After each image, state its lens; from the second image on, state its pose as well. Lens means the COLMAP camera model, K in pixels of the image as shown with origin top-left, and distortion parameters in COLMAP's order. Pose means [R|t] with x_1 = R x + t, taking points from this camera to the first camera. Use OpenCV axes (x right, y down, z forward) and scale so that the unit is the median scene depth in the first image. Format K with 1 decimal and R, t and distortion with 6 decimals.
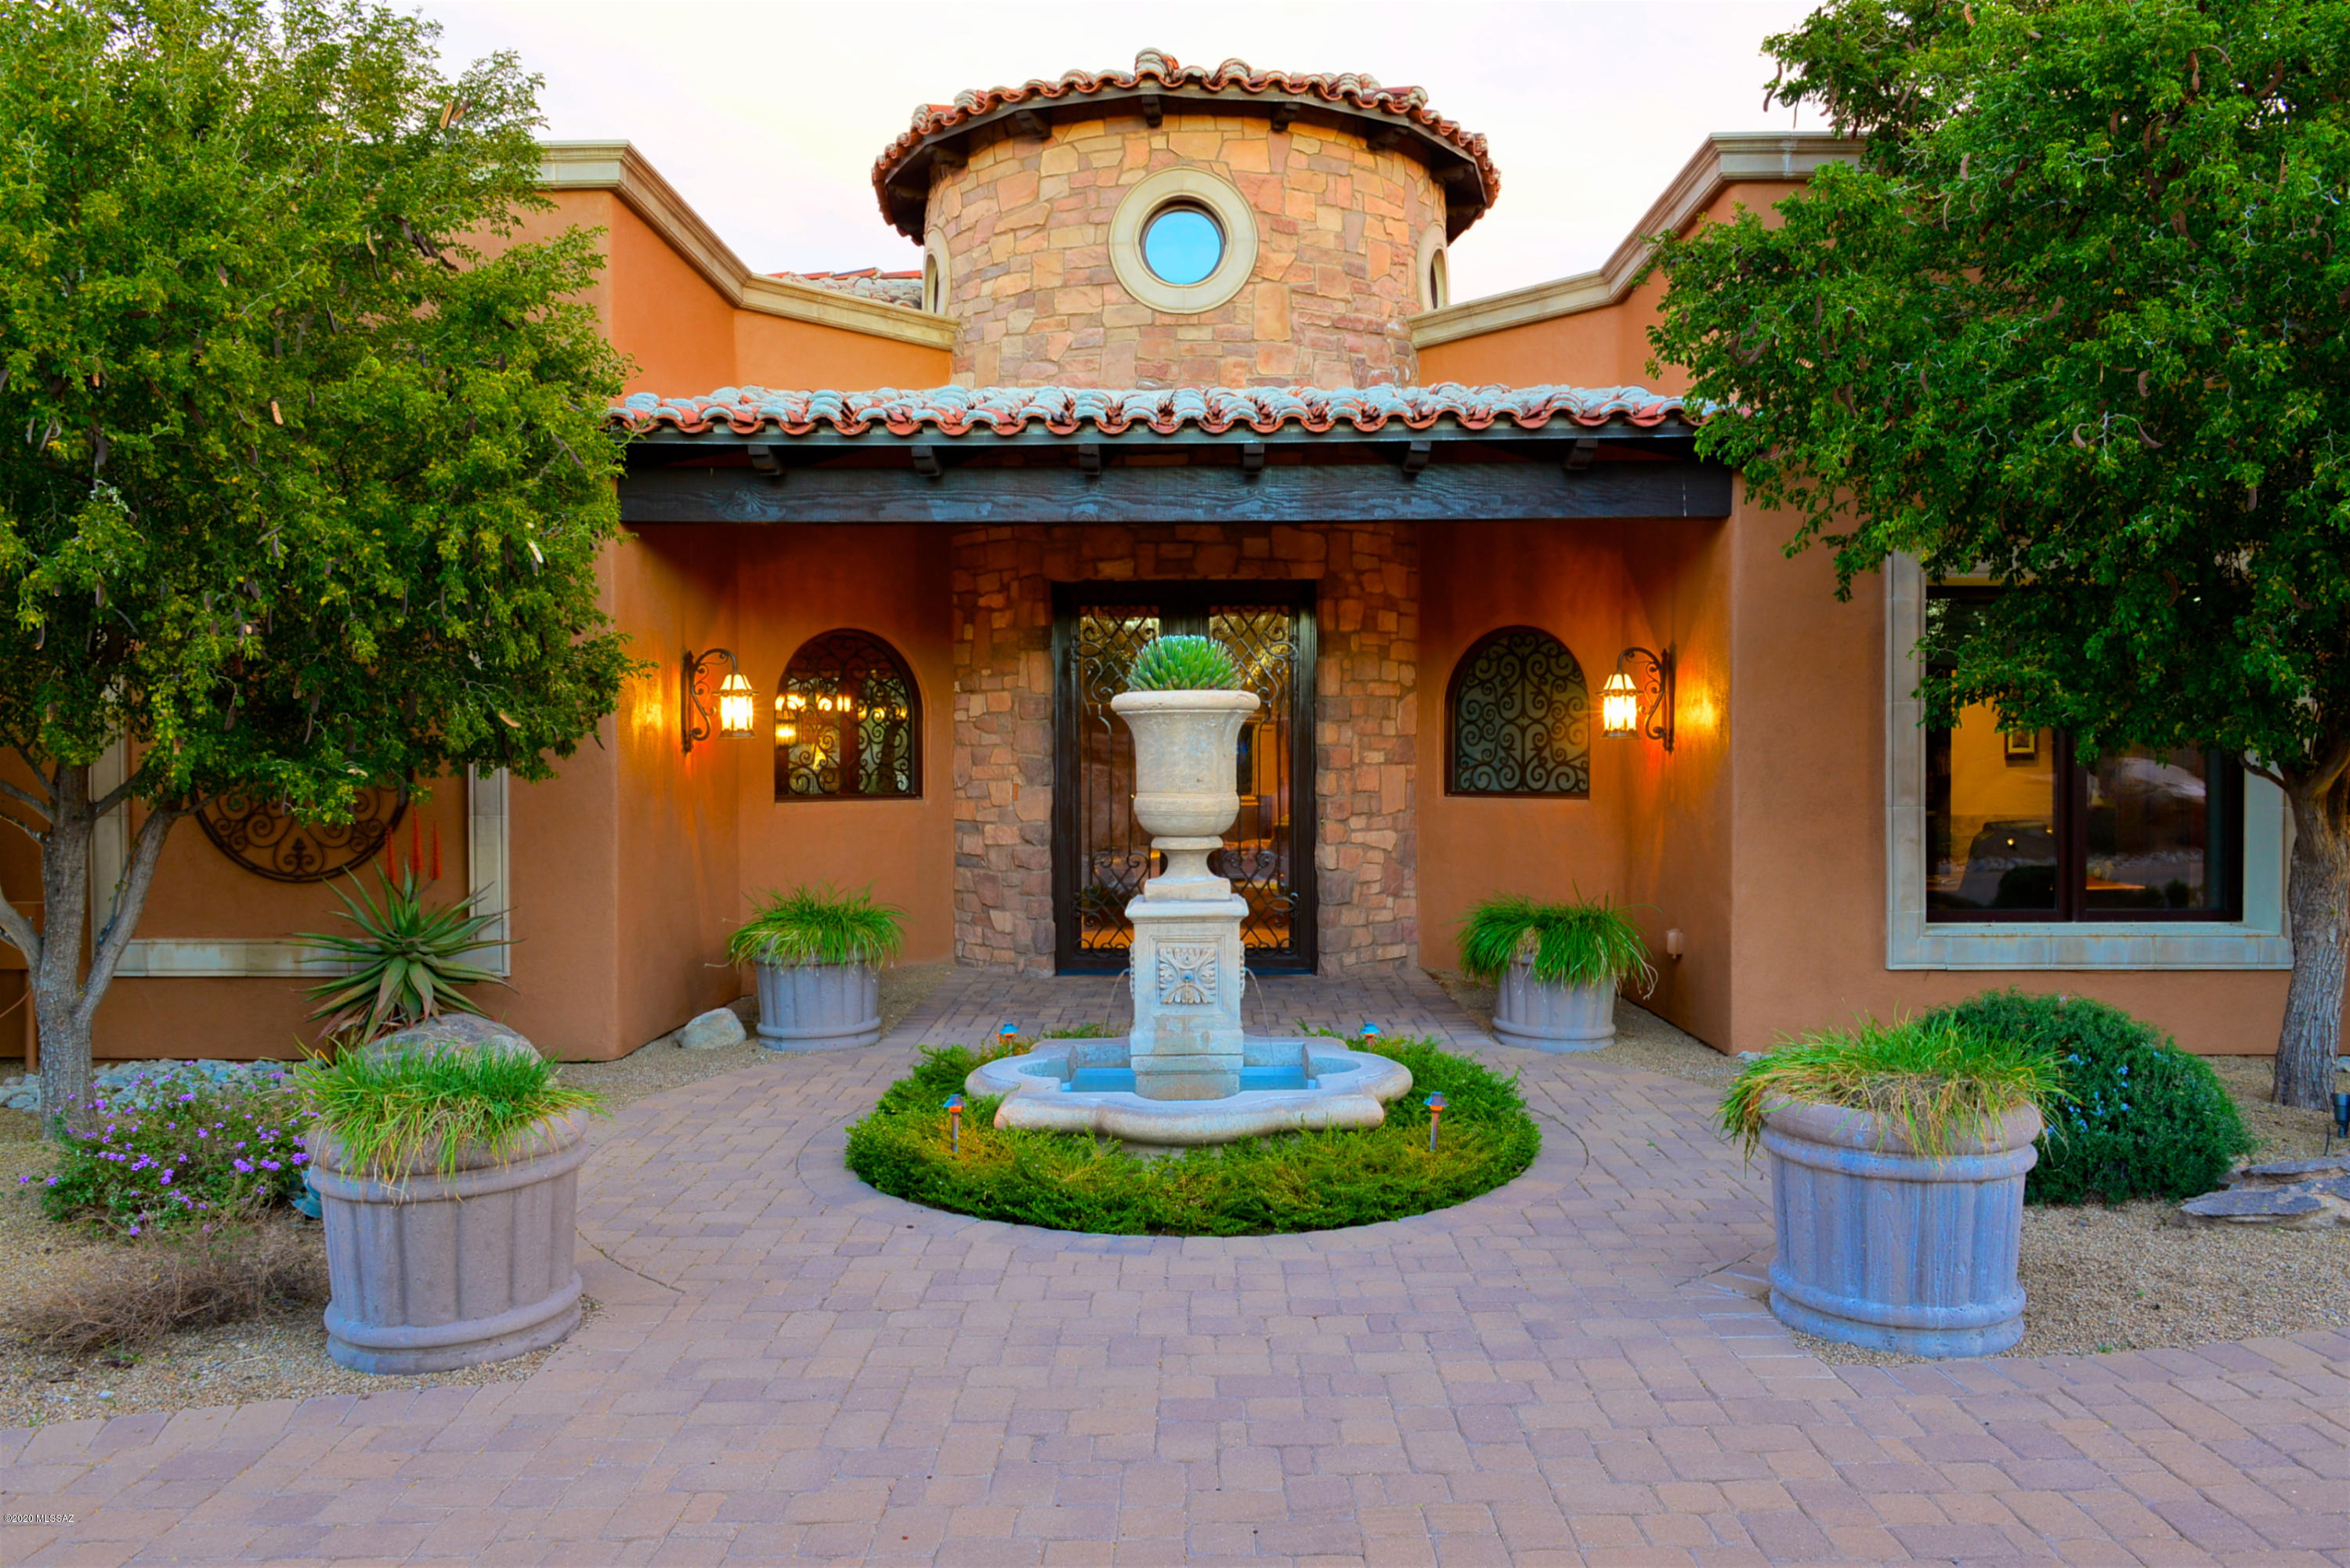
lens RADIAL K [[1623.9, 0, 1180.5], [0, 1623.9, 786.8], [0, 0, 1]] dist [-0.012412, 0.002211]
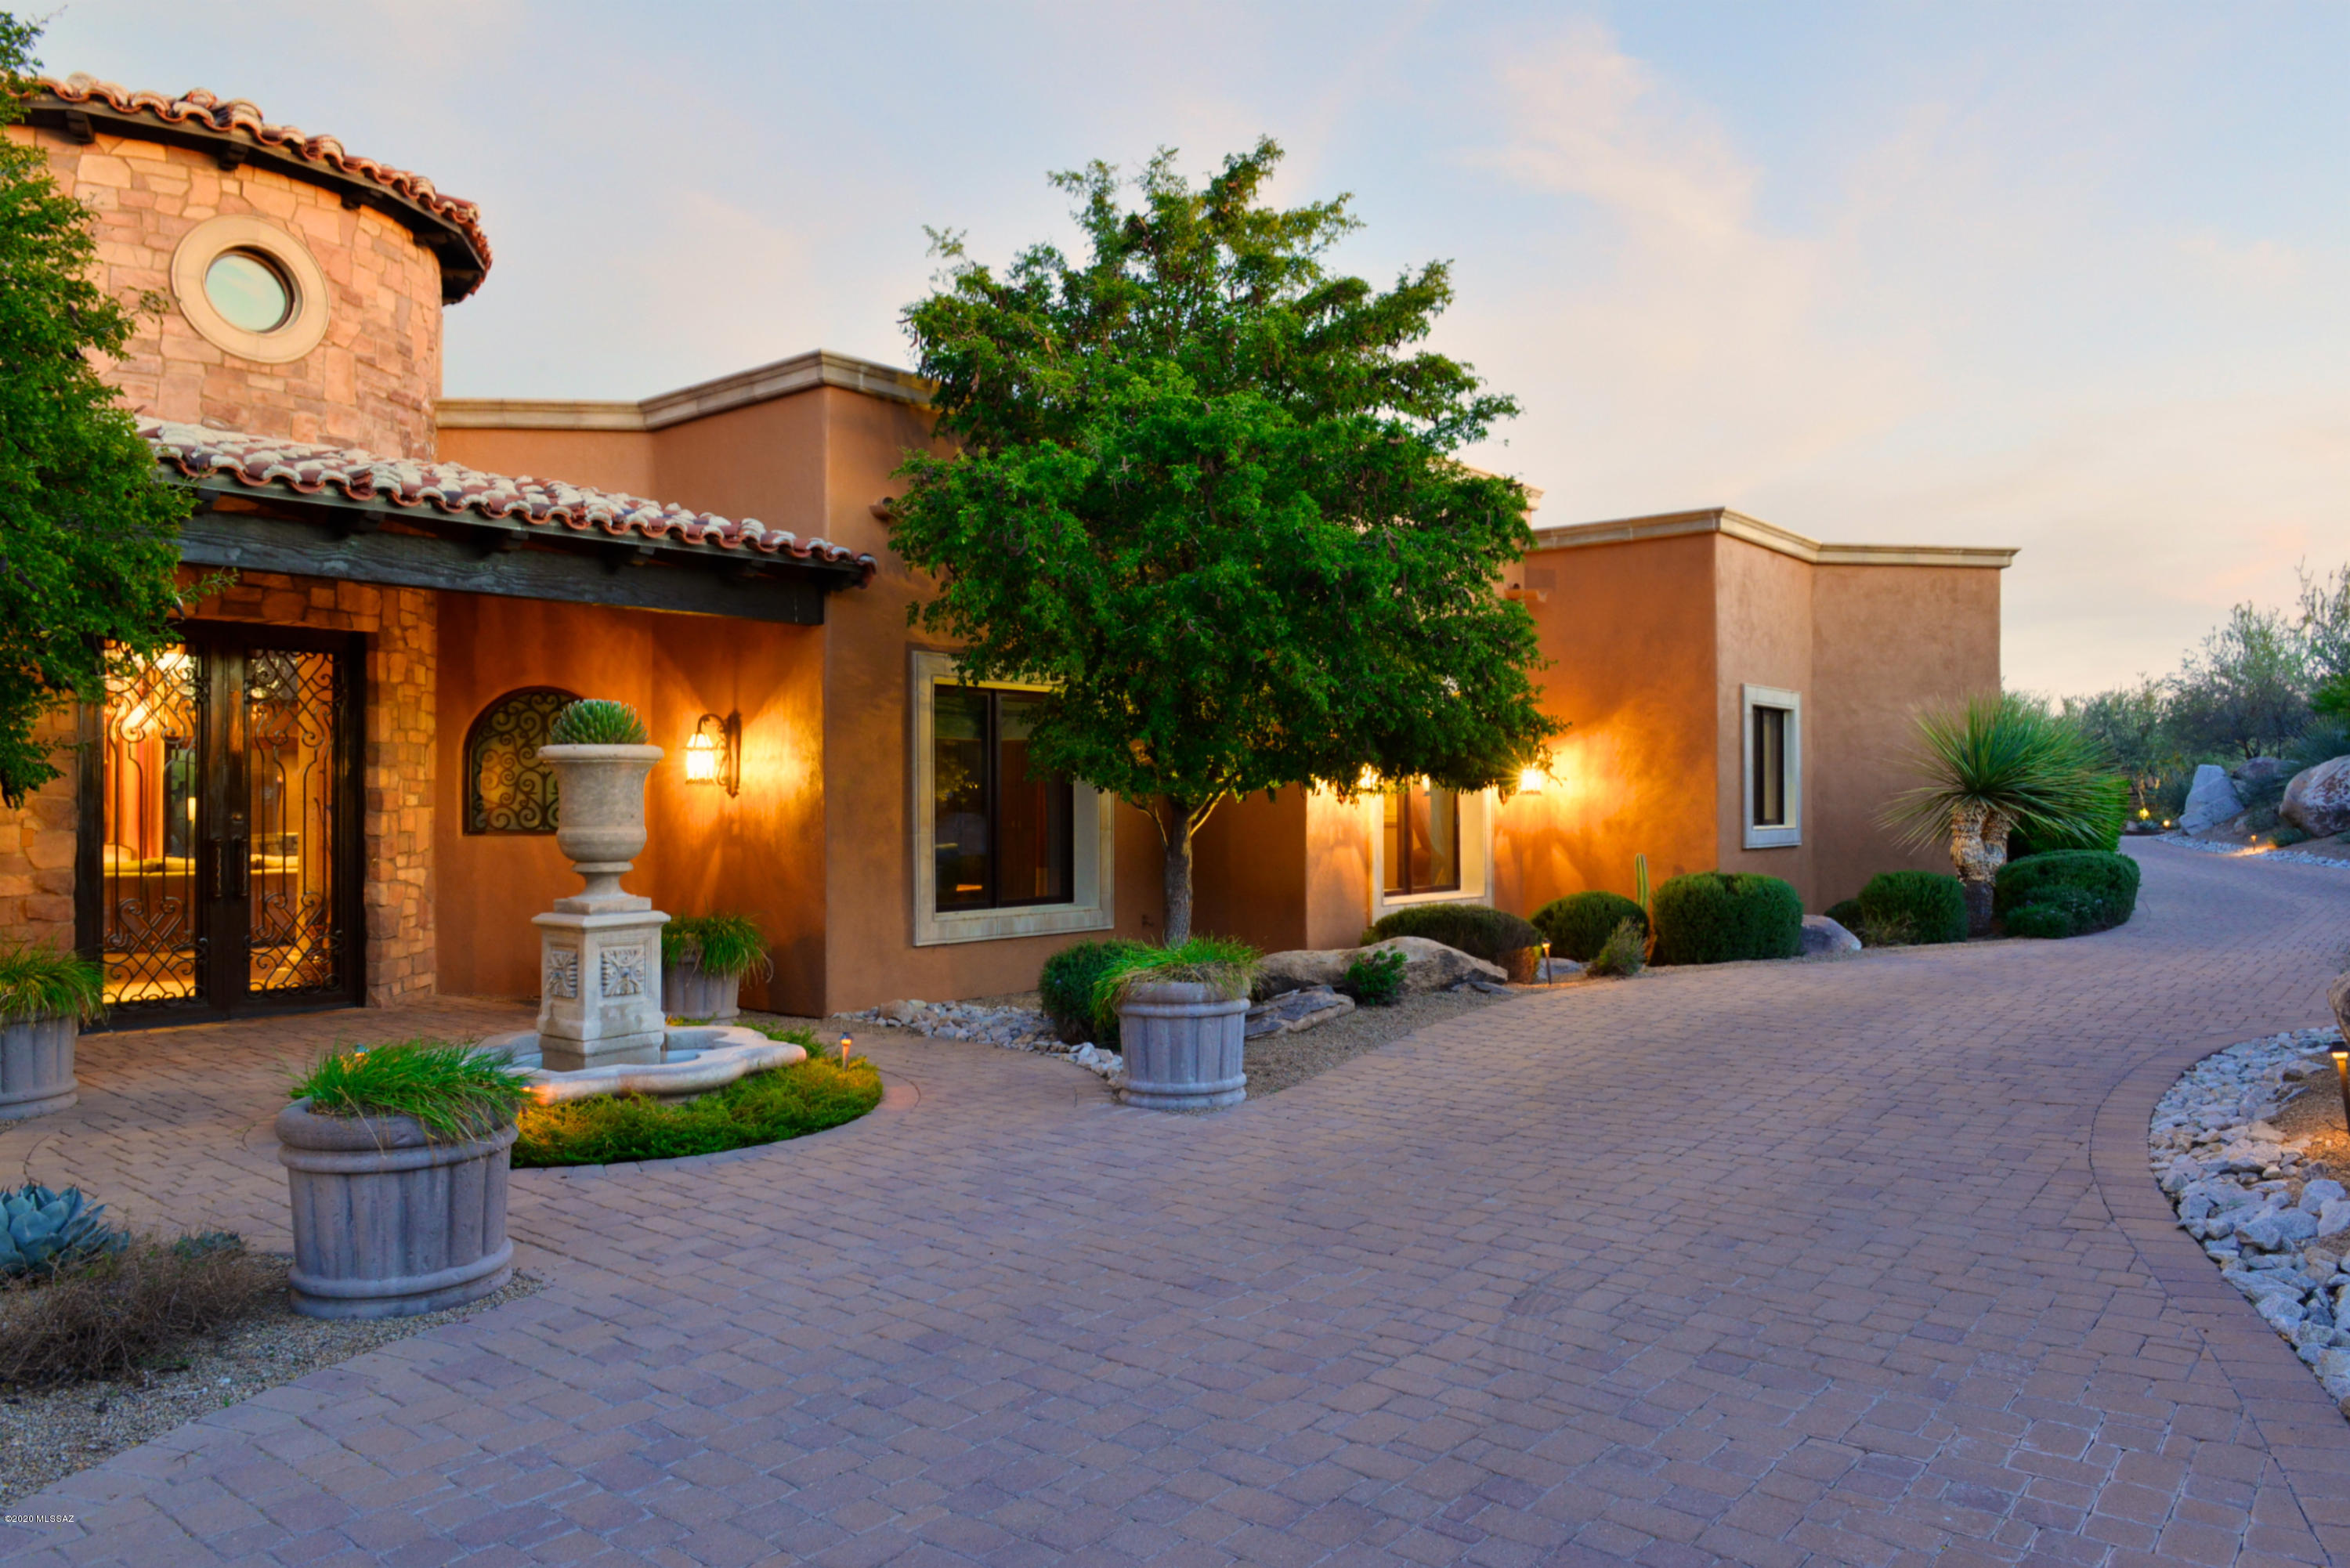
lens RADIAL K [[1623.9, 0, 1177.9], [0, 1623.9, 777.8], [0, 0, 1]] dist [-0.012412, 0.002211]
pose [[0.624047, 0.012306, 0.781290, -0.423438], [0.014726, 0.999513, -0.027505, 0.004194], [-0.781248, 0.028670, 0.623562, -0.070419]]
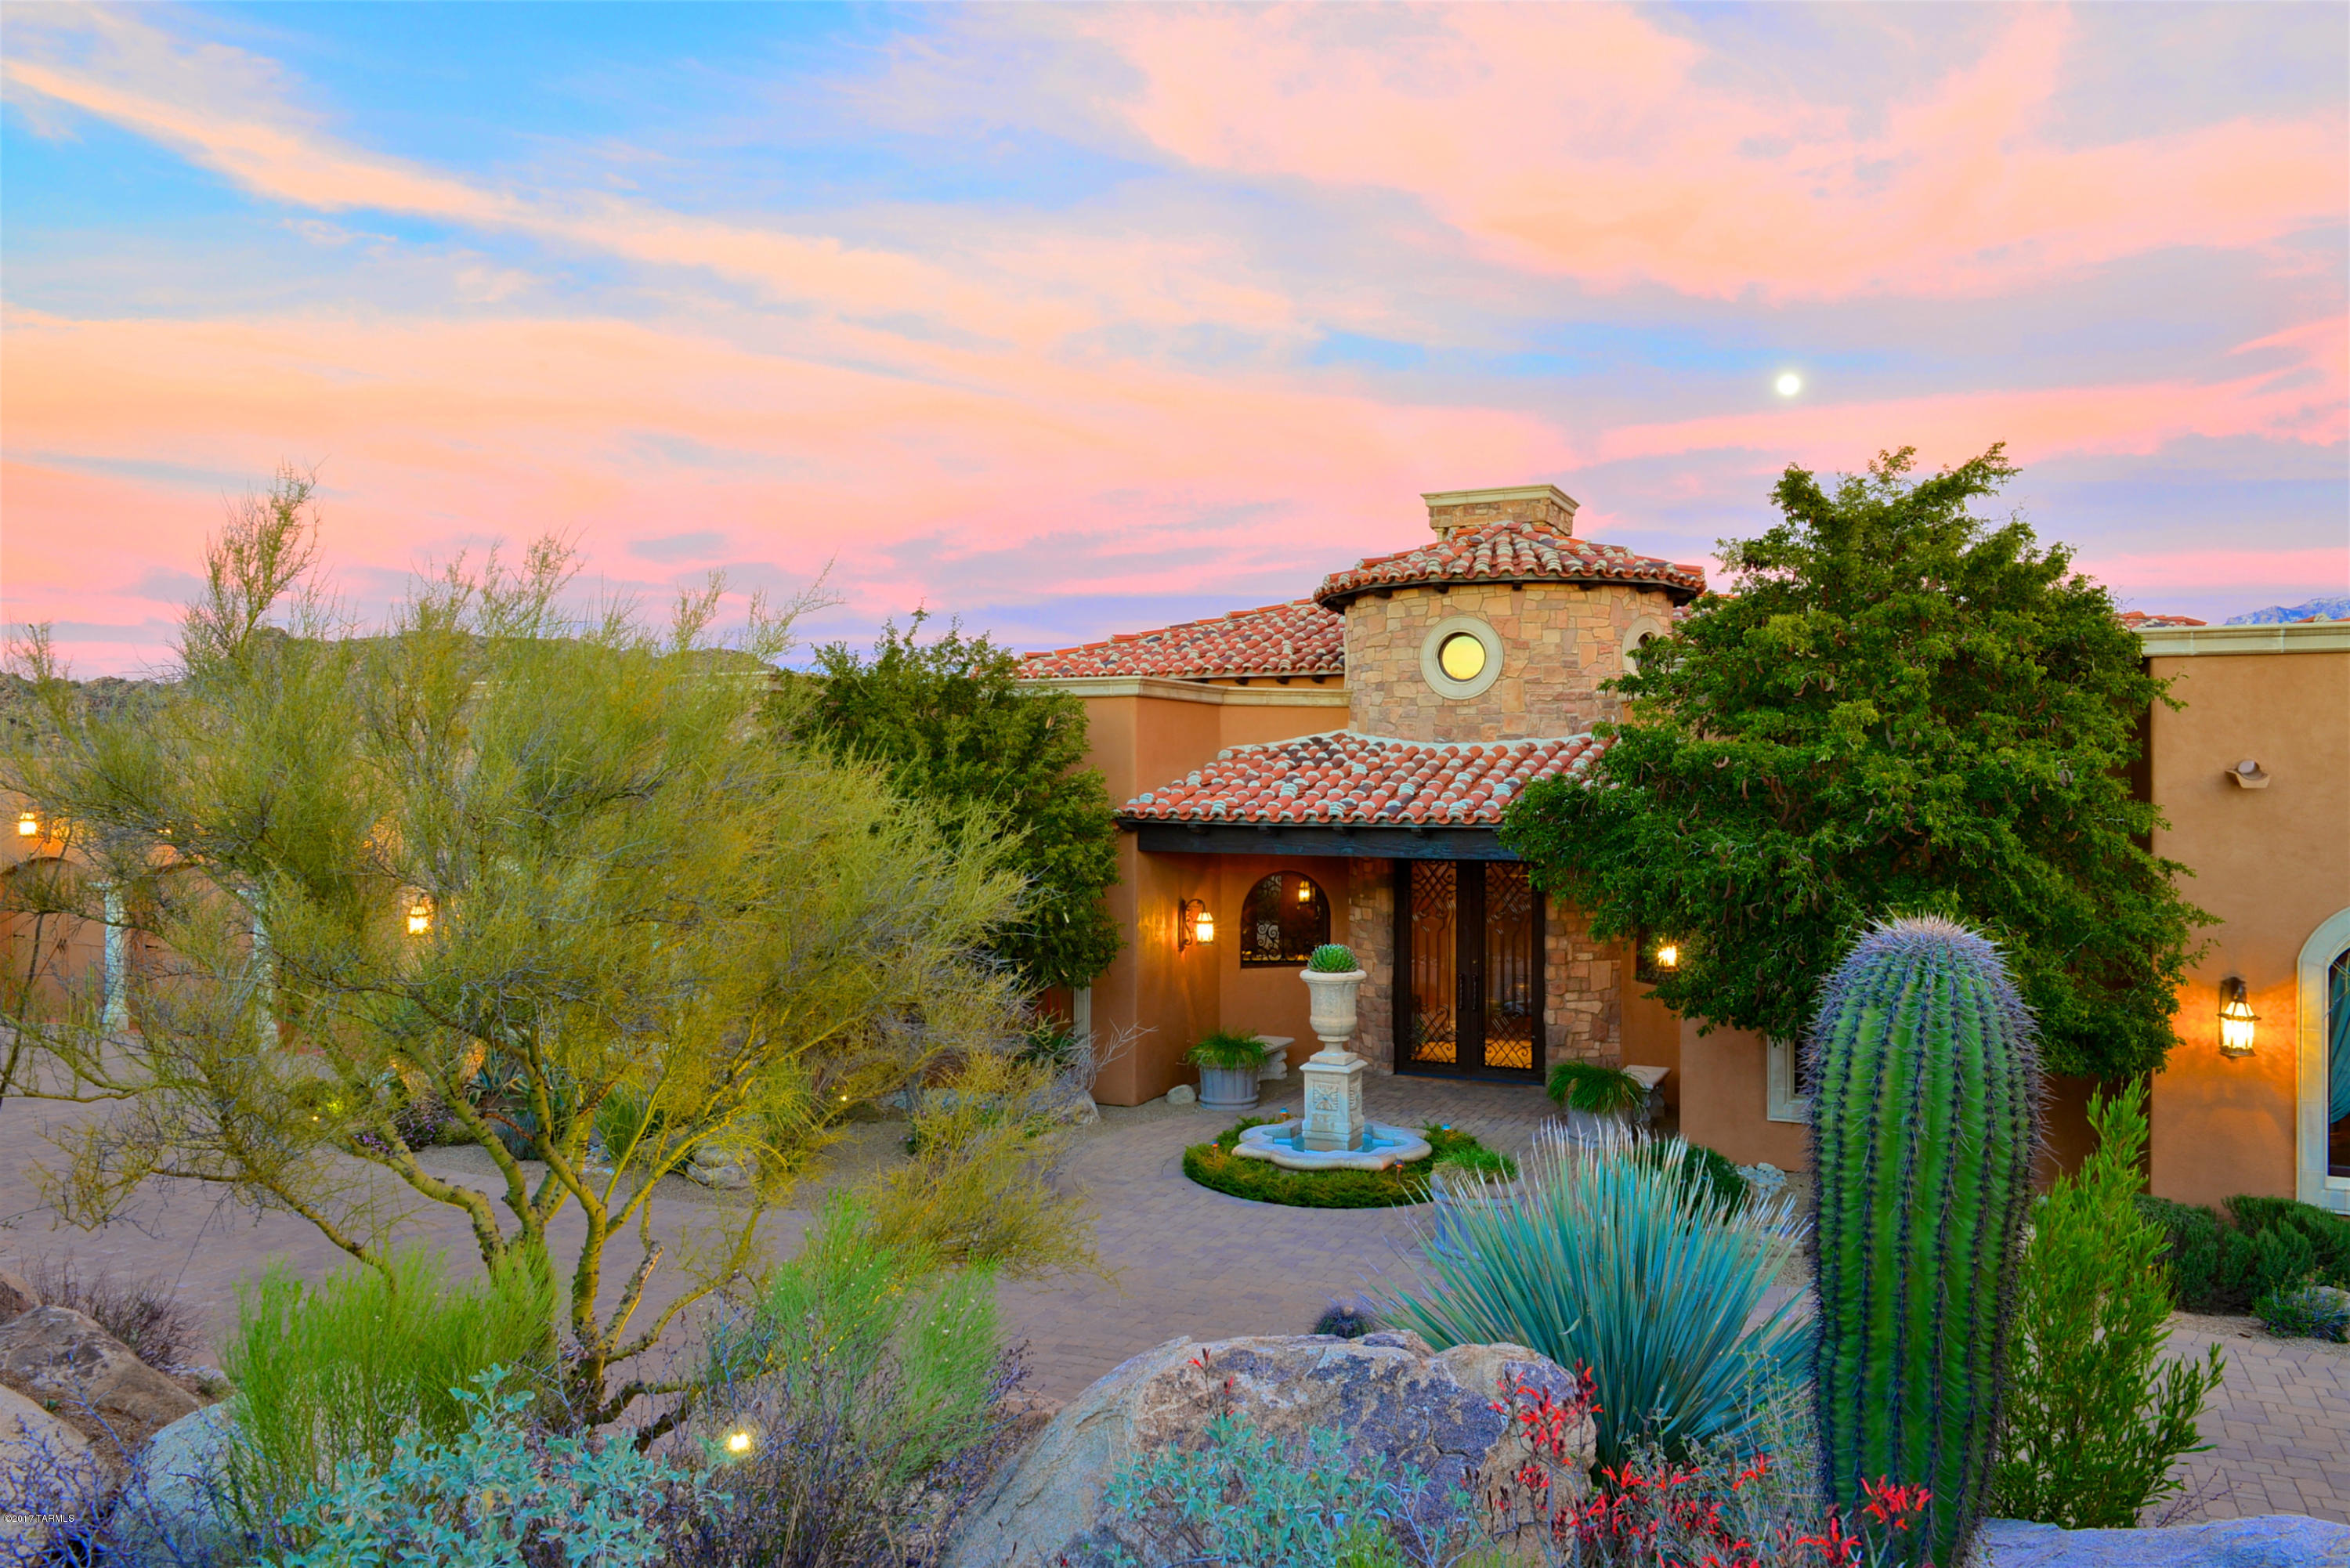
lens RADIAL K [[1623.9, 0, 1173.2], [0, 1623.9, 787.5], [0, 0, 1]] dist [-0.012412, 0.002211]
pose [[0.900210, 0.004884, -0.435429, 0.481401], [-0.010293, 0.999896, -0.010064, -0.176759], [0.435335, 0.013542, 0.900167, -0.693269]]
